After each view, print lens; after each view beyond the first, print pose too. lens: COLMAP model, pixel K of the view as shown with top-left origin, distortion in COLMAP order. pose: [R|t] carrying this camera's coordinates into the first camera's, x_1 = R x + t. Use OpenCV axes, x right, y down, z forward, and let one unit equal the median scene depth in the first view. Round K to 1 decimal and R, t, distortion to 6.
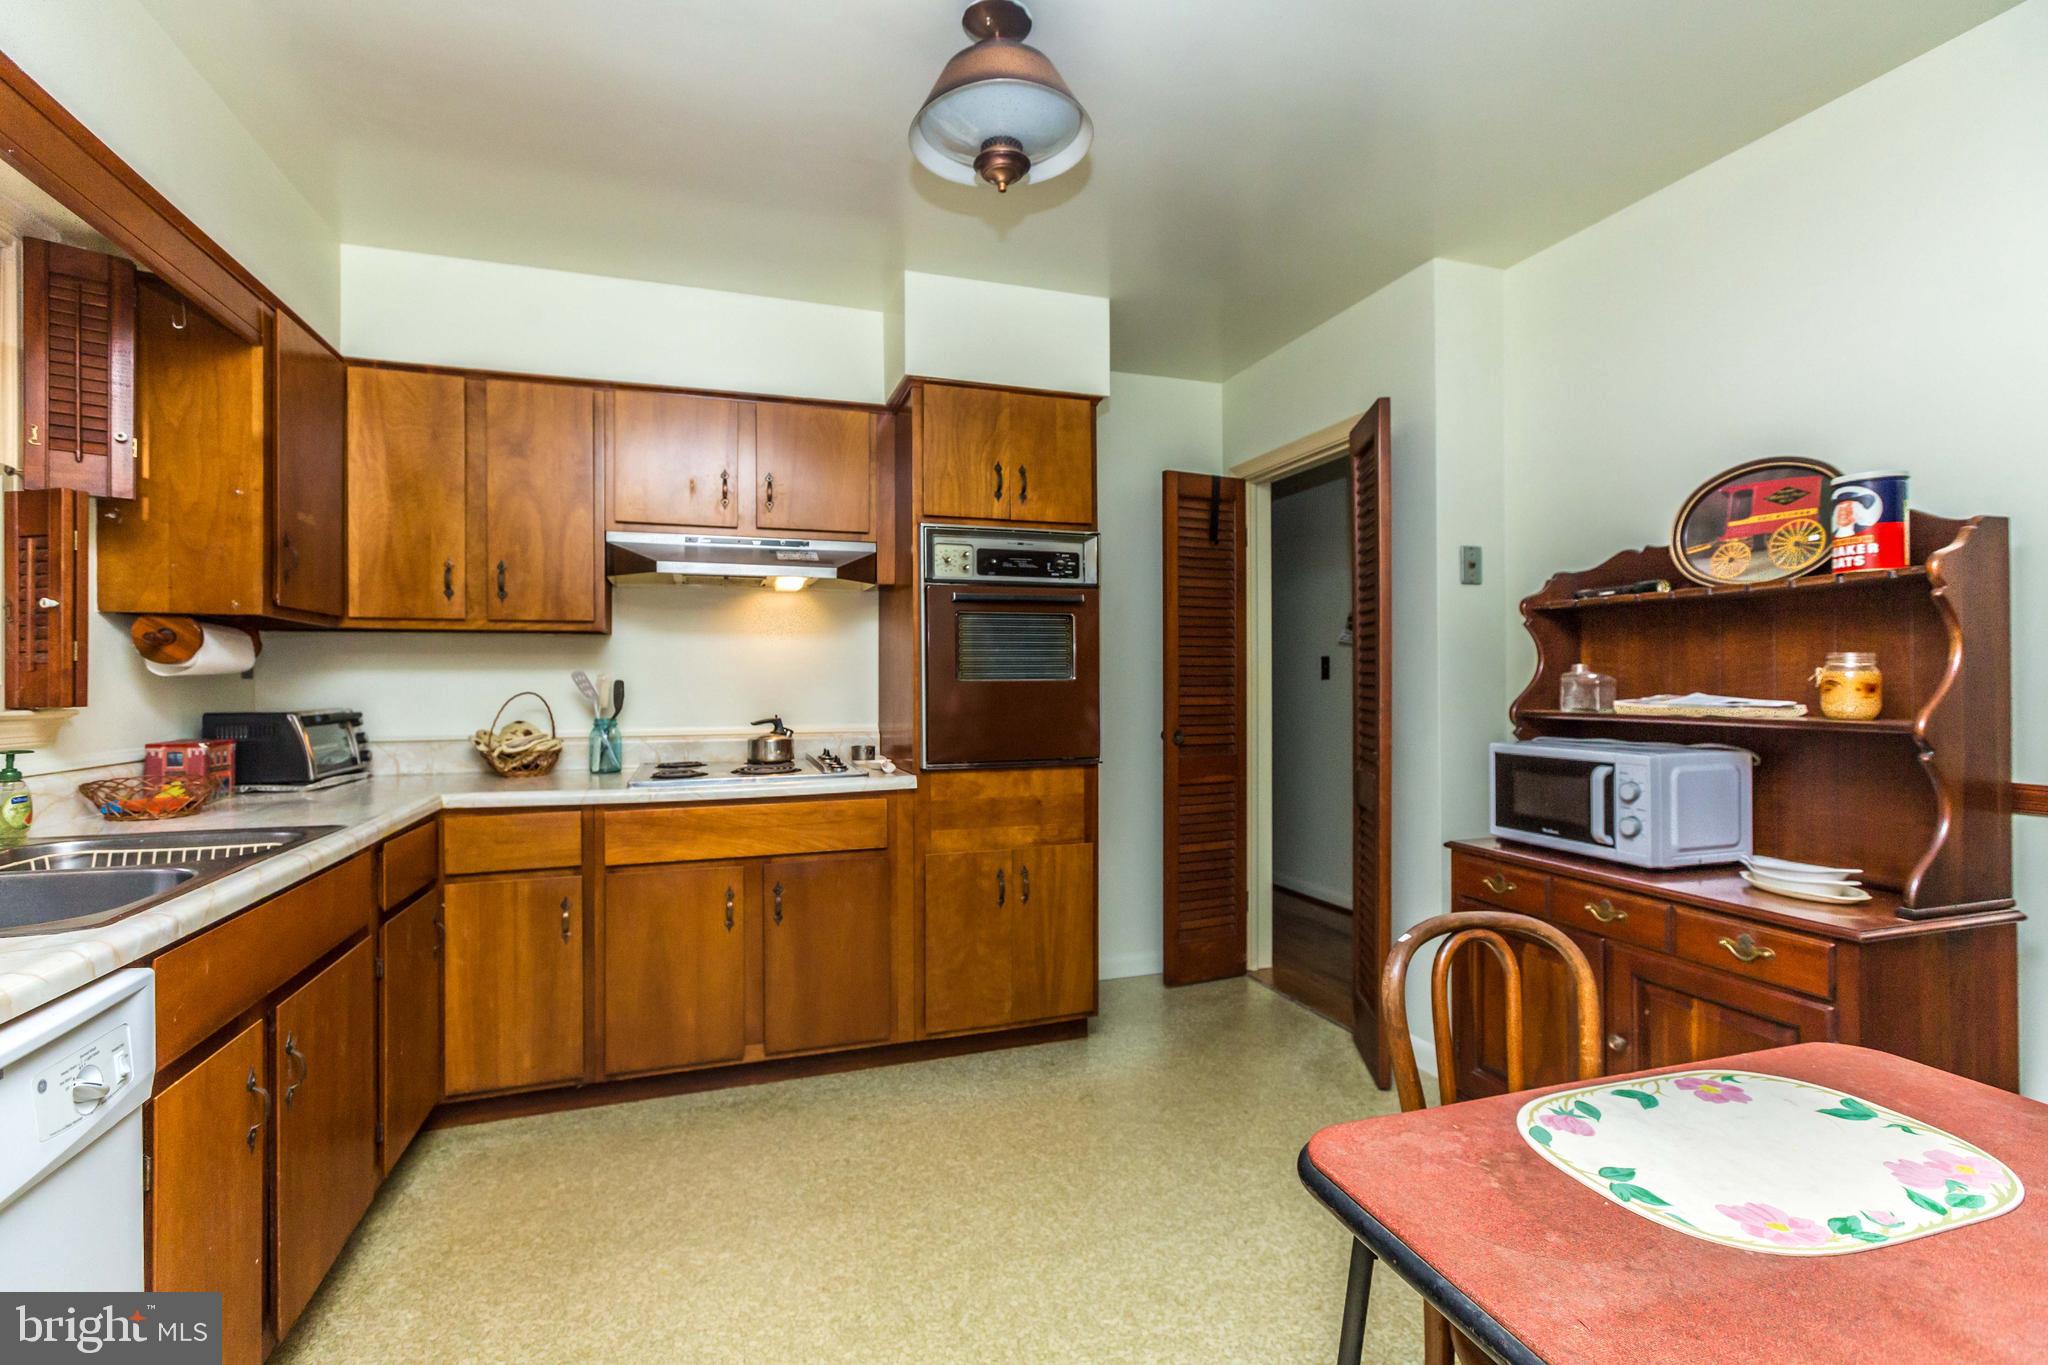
lens RADIAL K [[927.1, 0, 1026.9], [0, 927.1, 679.3], [0, 0, 1]] dist [-0.009386, 0.010332]
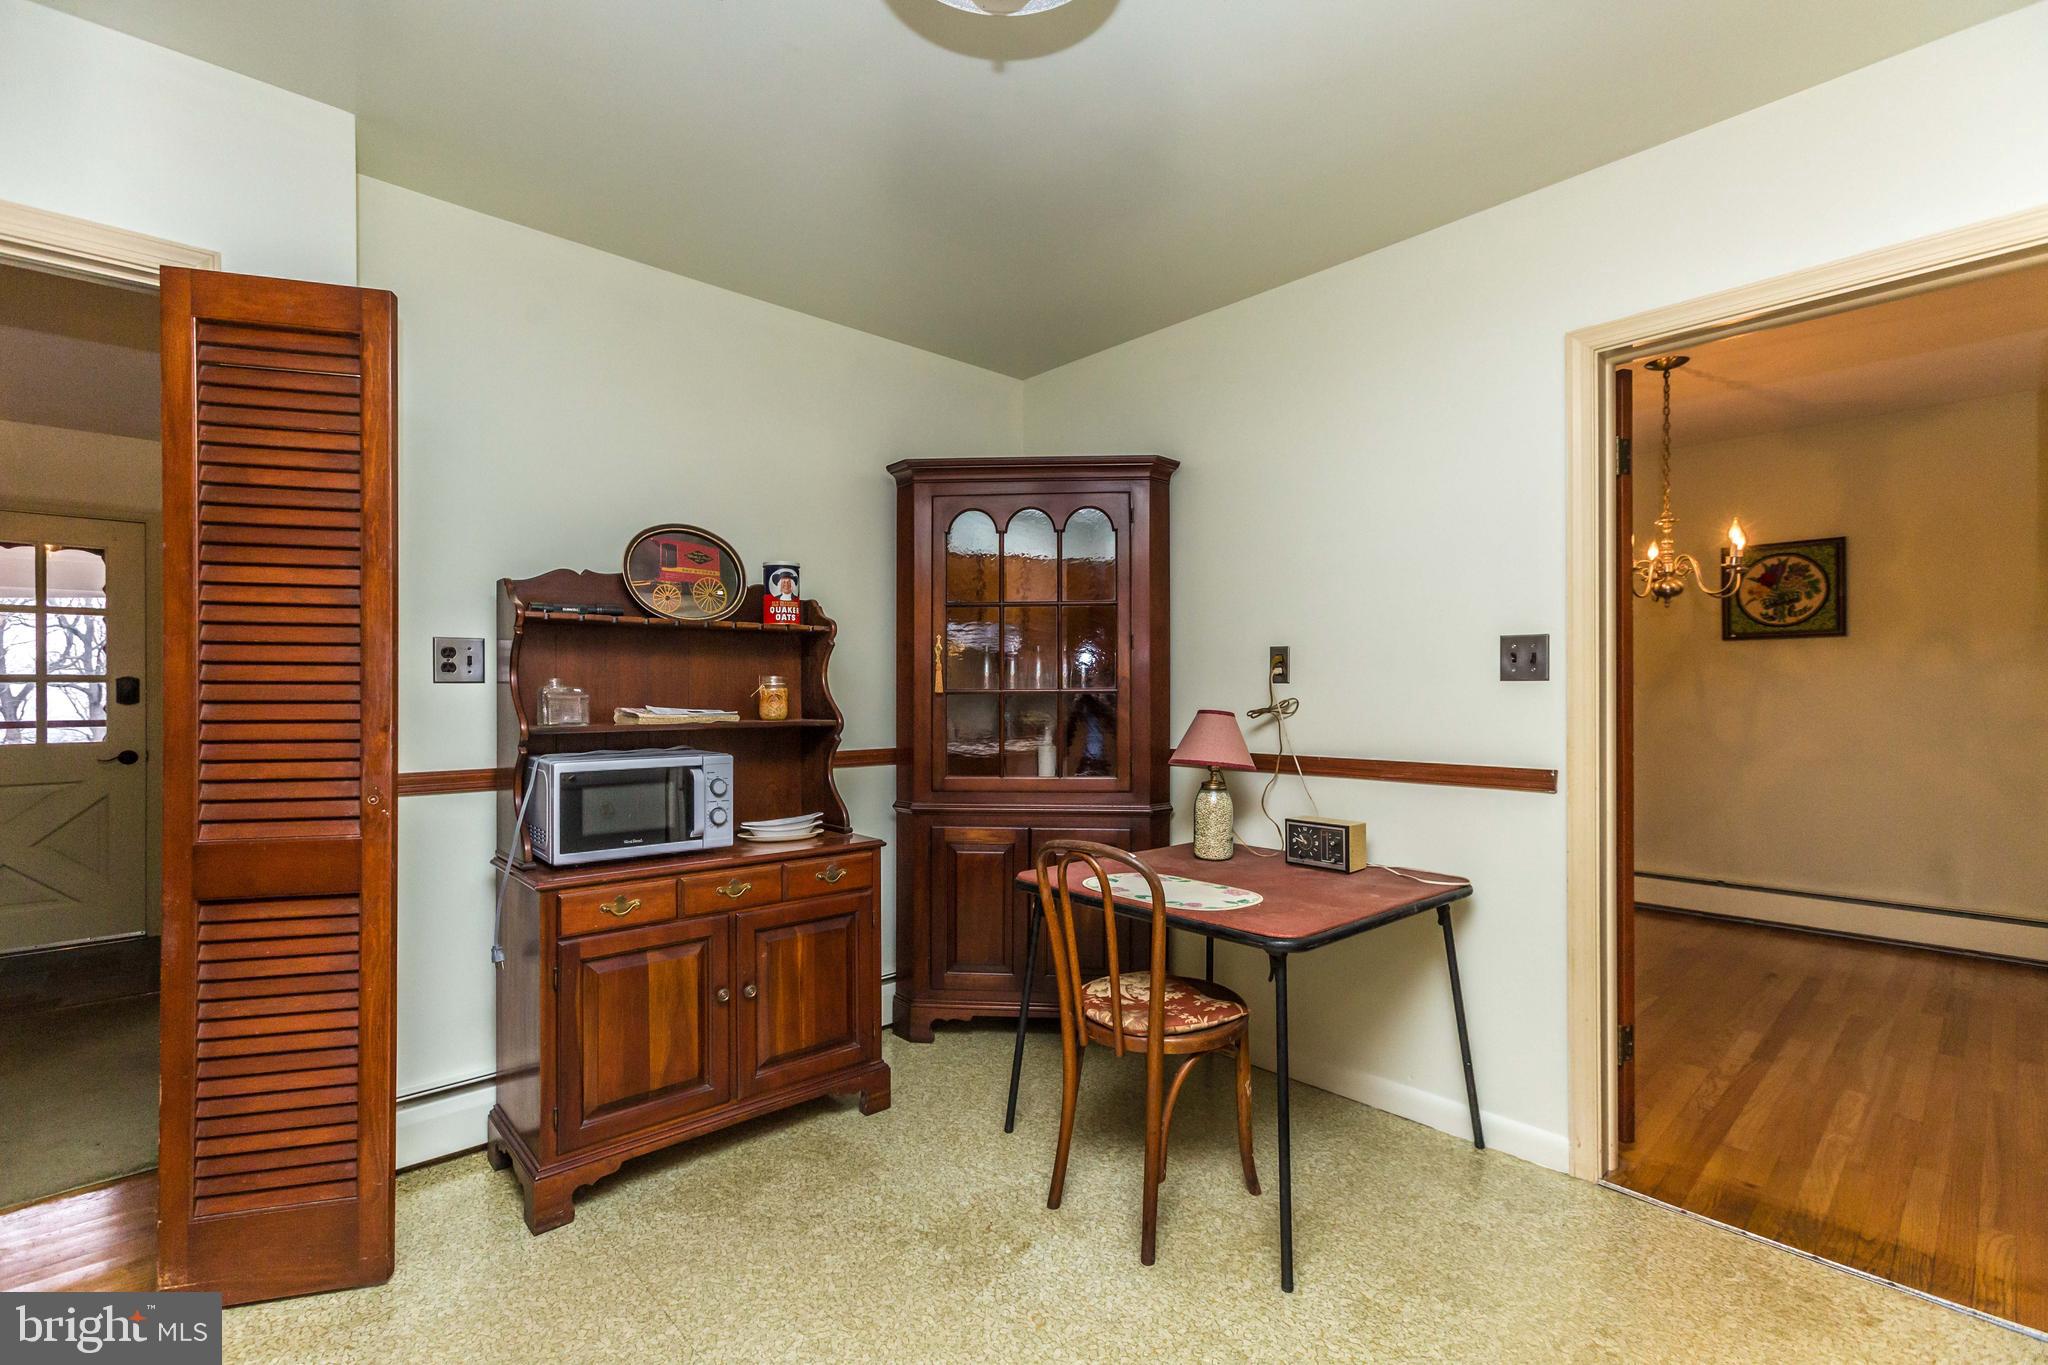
lens RADIAL K [[927.1, 0, 1011.8], [0, 927.1, 682.3], [0, 0, 1]] dist [-0.009386, 0.010332]
pose [[-0.412149, 0.013924, 0.911010, -0.582972], [0.002455, 0.999897, -0.014172, 0.003962], [-0.911113, -0.003604, -0.412141, 1.118339]]
